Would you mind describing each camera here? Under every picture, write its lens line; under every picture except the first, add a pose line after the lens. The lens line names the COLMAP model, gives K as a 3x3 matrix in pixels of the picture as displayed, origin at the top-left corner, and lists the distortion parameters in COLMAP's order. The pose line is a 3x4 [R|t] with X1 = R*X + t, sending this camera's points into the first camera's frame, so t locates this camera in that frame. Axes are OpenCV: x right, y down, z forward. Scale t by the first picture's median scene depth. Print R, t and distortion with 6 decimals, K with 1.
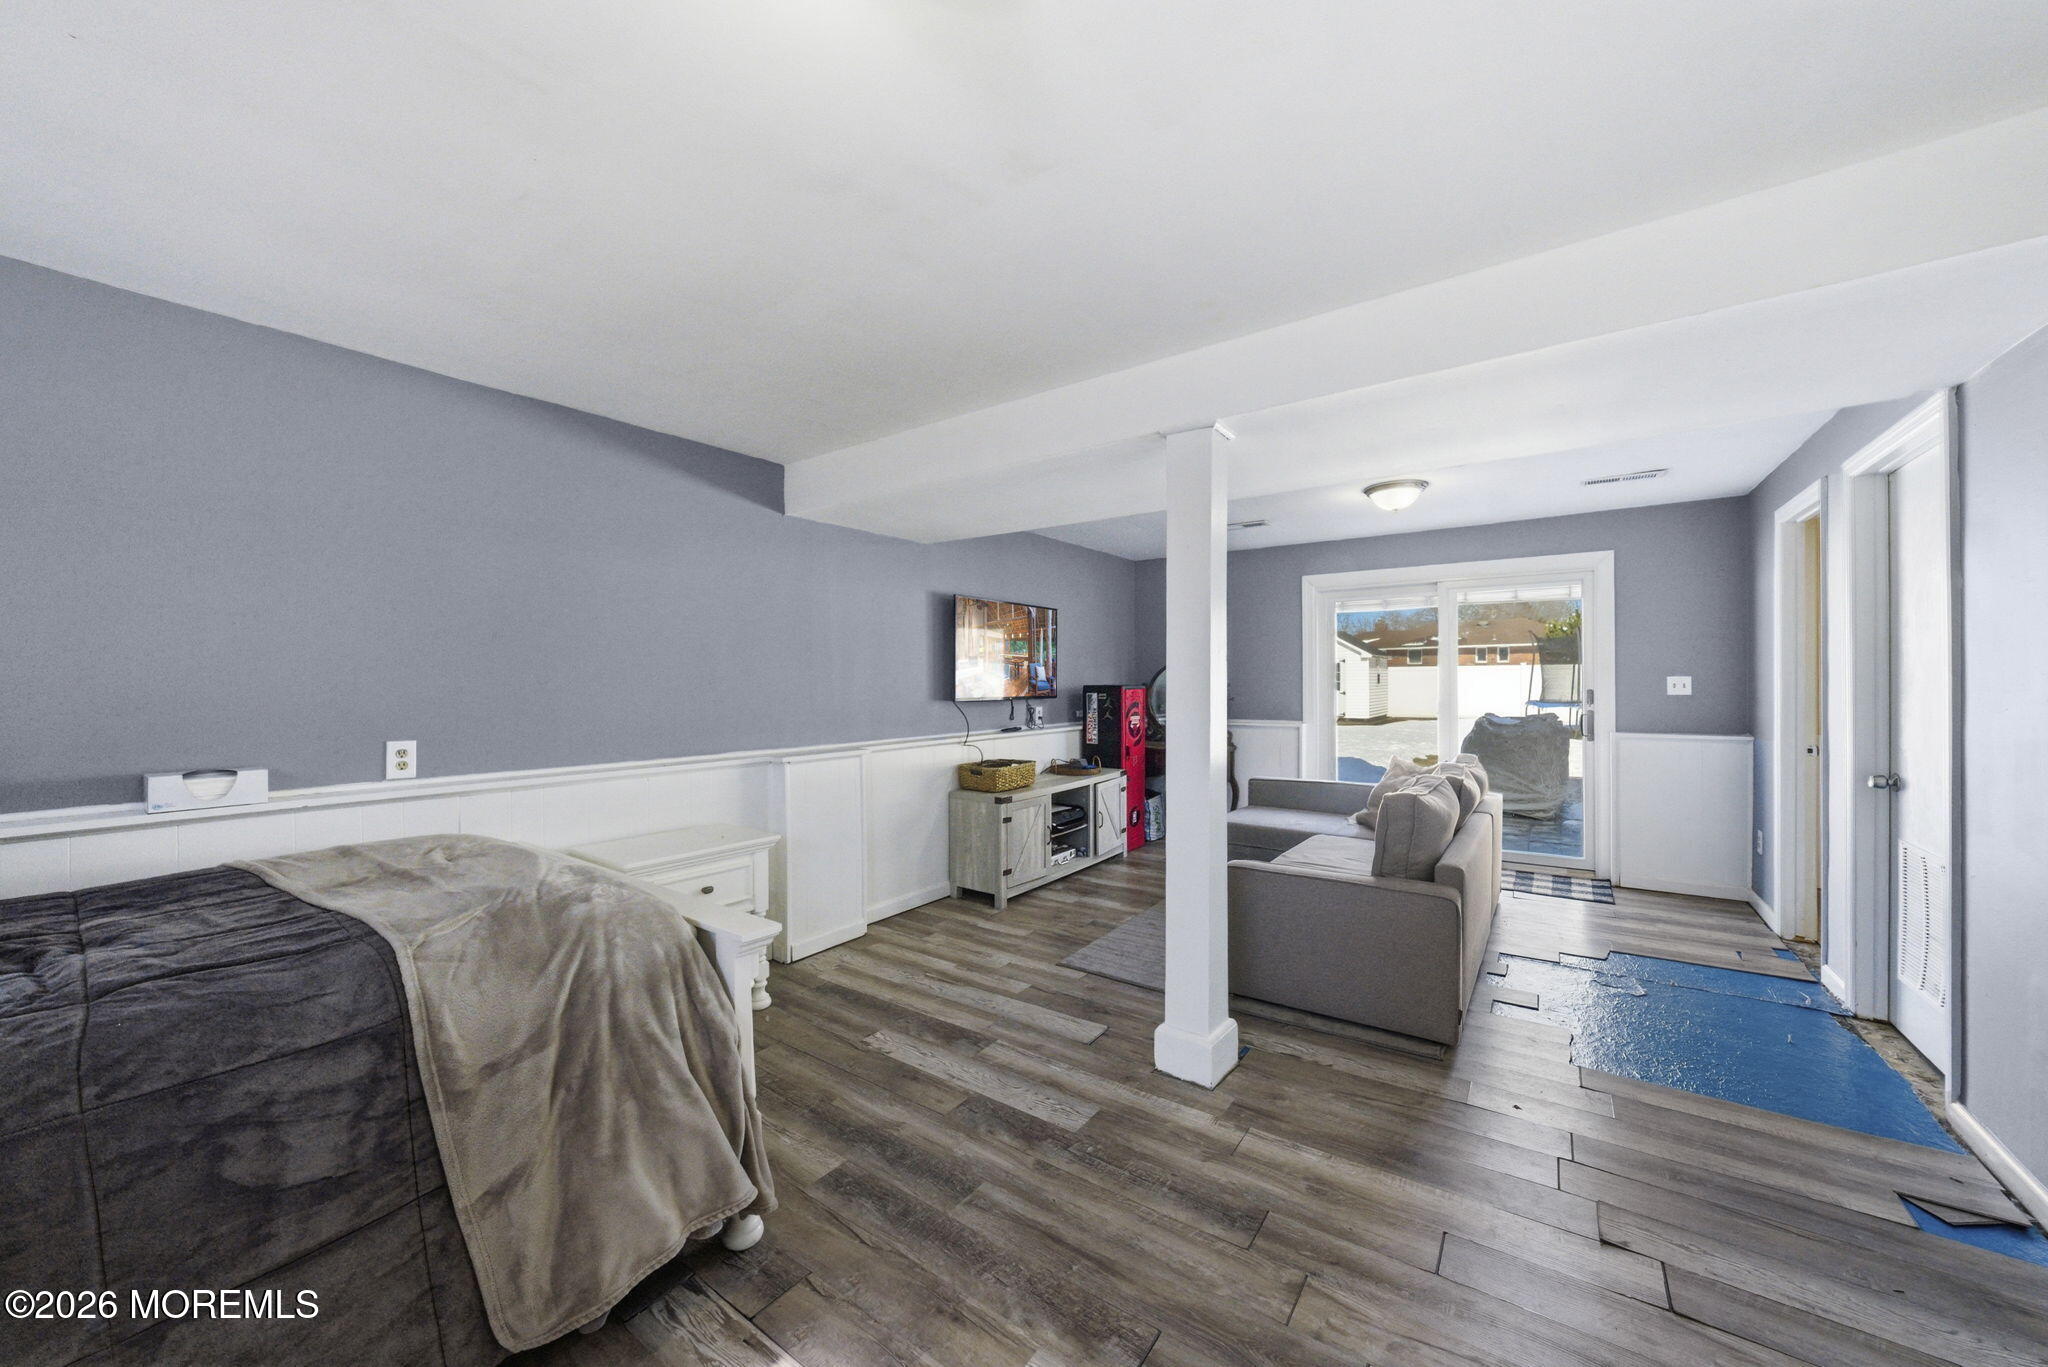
lens RADIAL K [[774.8, 0, 1027.1], [0, 774.8, 677.1], [0, 0, 1]] dist [-0.009146, 0.000110]
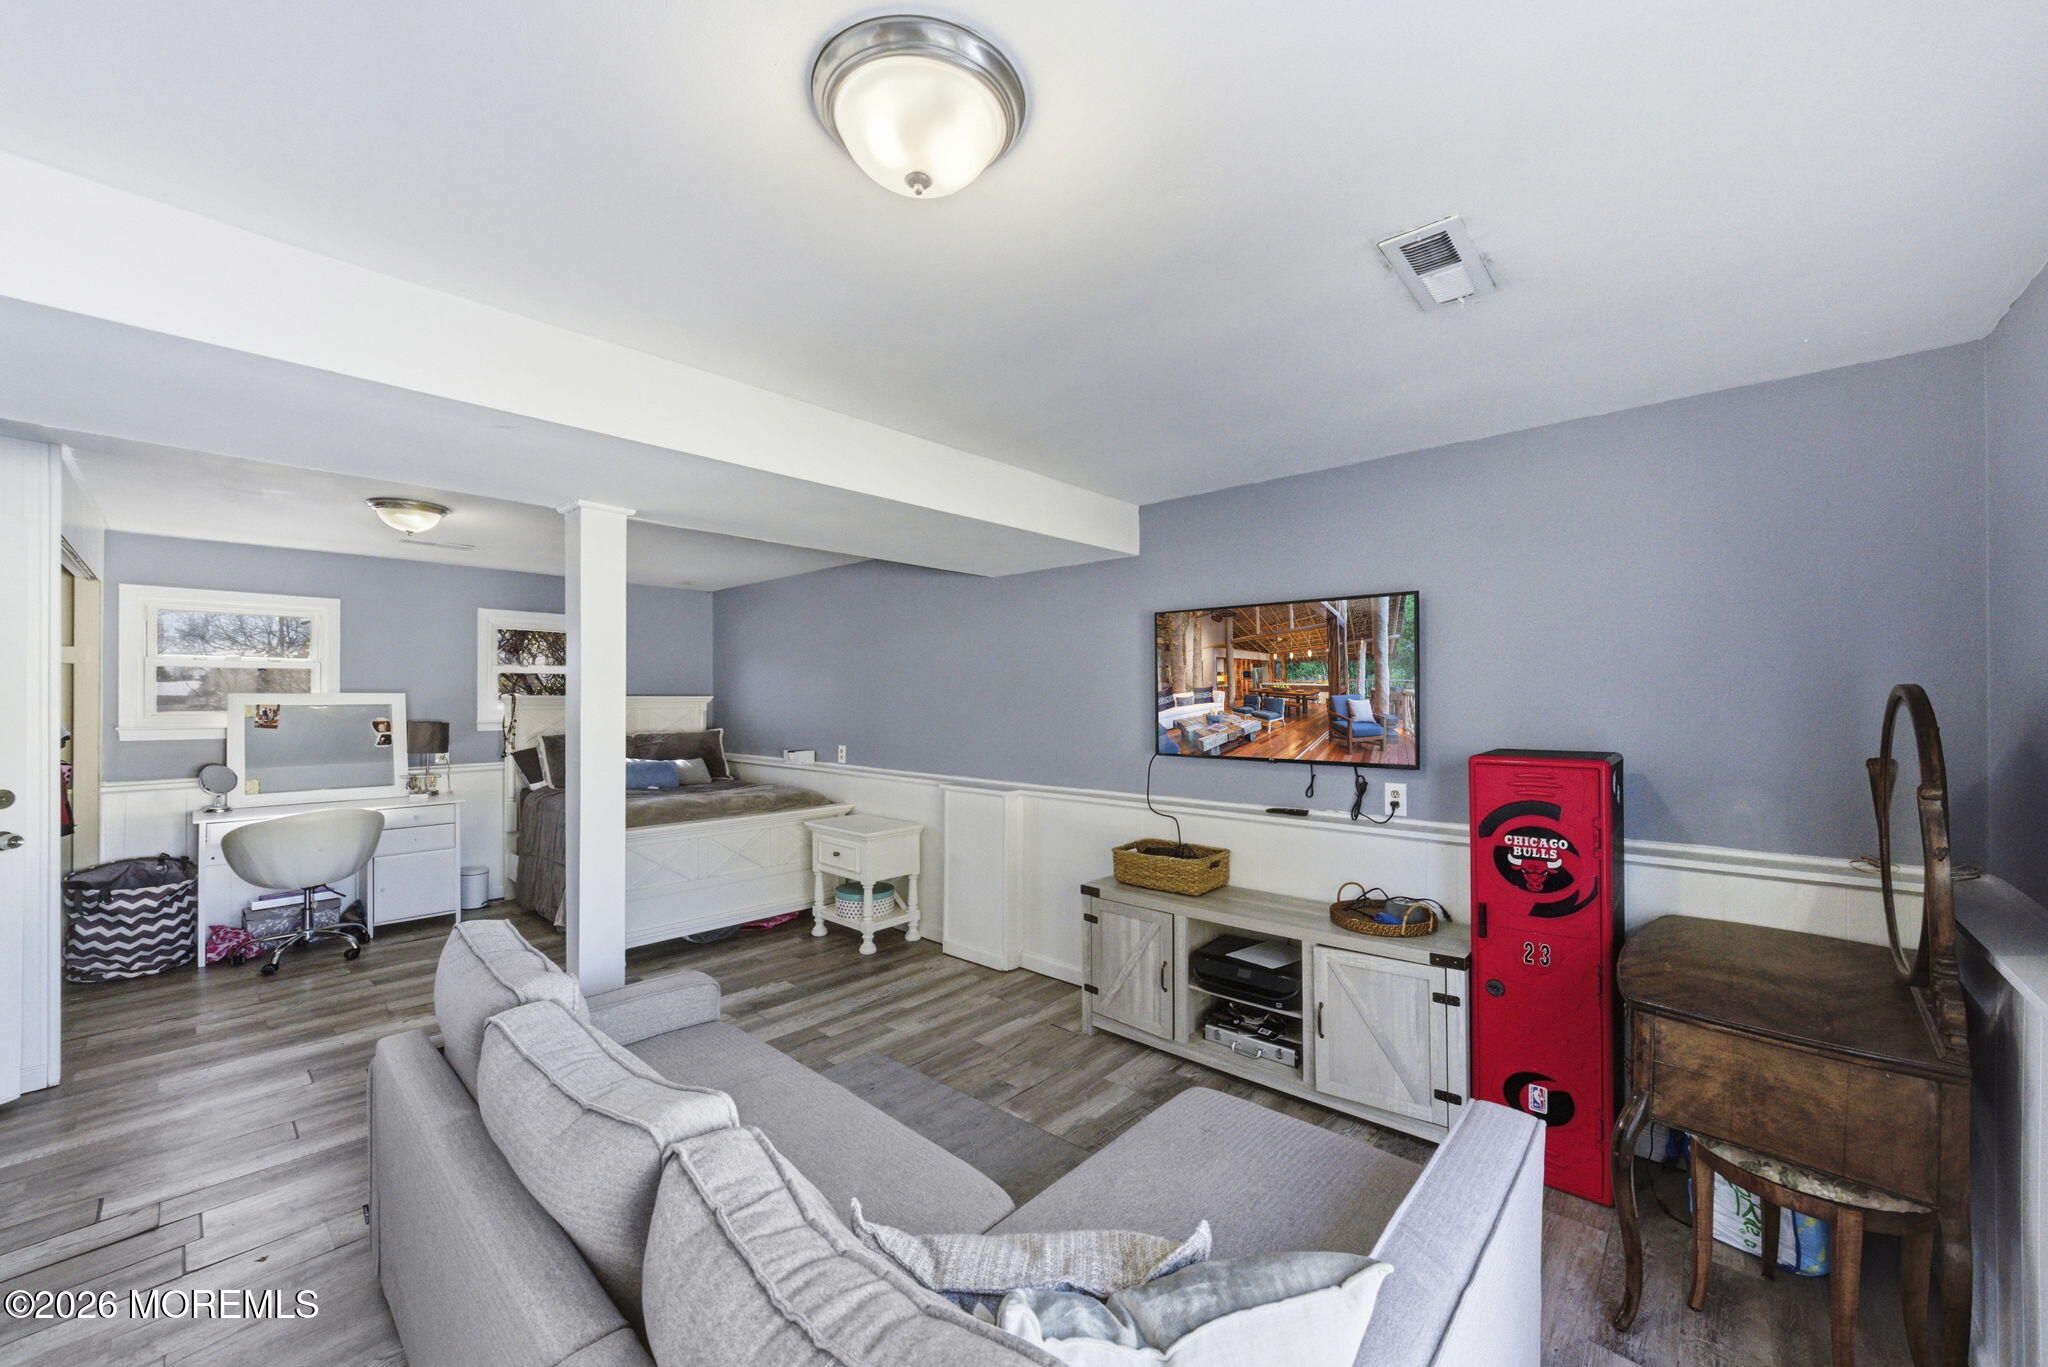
lens RADIAL K [[789.9, 0, 1039.0], [0, 789.9, 690.7], [0, 0, 1]] dist [-0.009305, 0.000179]
pose [[-0.138169, -0.009981, -0.990358, 0.784521], [0.004210, 0.999934, -0.010665, -0.025860], [0.990400, -0.005643, -0.138118, 1.139877]]
